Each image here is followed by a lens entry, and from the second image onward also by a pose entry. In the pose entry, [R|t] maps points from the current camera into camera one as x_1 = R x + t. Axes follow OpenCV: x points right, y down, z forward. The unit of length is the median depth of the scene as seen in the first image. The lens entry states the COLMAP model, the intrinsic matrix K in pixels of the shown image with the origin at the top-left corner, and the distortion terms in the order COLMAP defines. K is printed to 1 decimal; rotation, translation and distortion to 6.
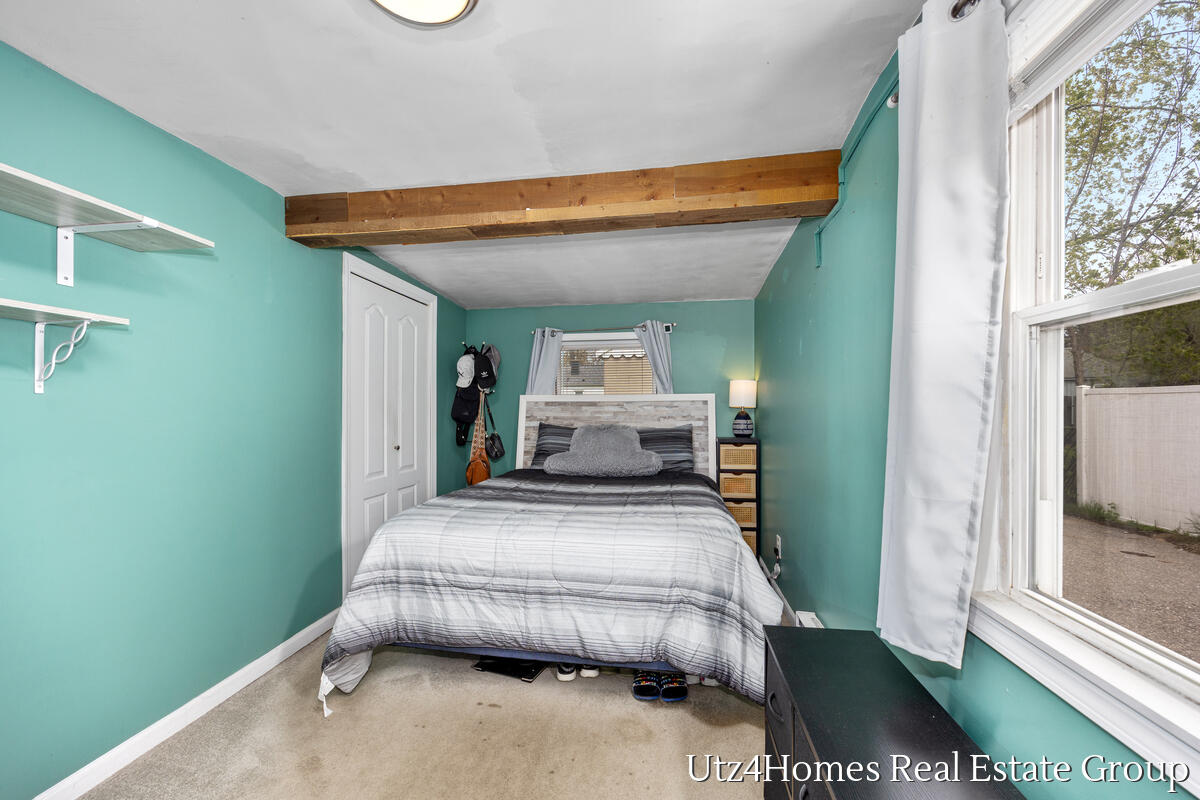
lens RADIAL K [[493.7, 0, 591.6], [0, 493.7, 400.4], [0, 0, 1]] dist [-0.001796, -0.000095]
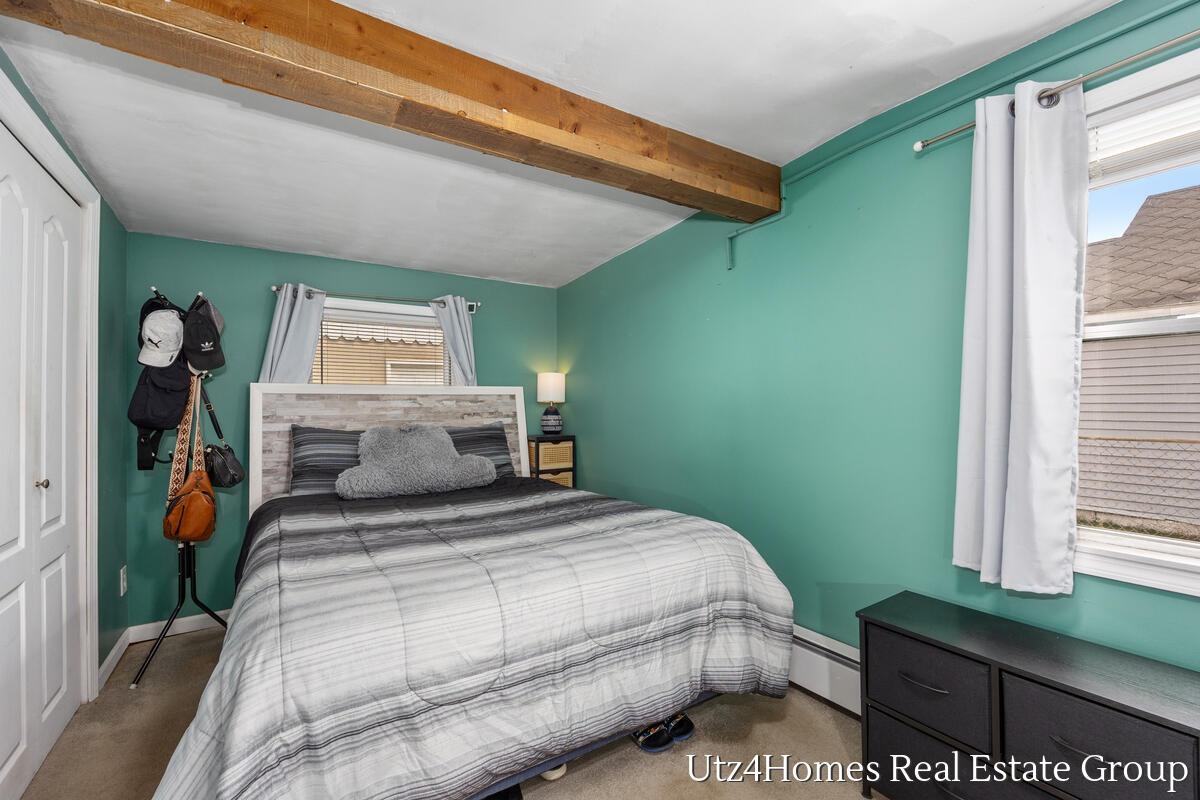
lens RADIAL K [[514.9, 0, 602.5], [0, 514.9, 390.3], [0, 0, 1]] dist [-0.004234, -0.000130]
pose [[0.728812, 0.016539, 0.684514, -0.293549], [-0.007284, 0.999839, -0.016403, 0.006928], [-0.684675, 0.006968, 0.728815, 0.222534]]
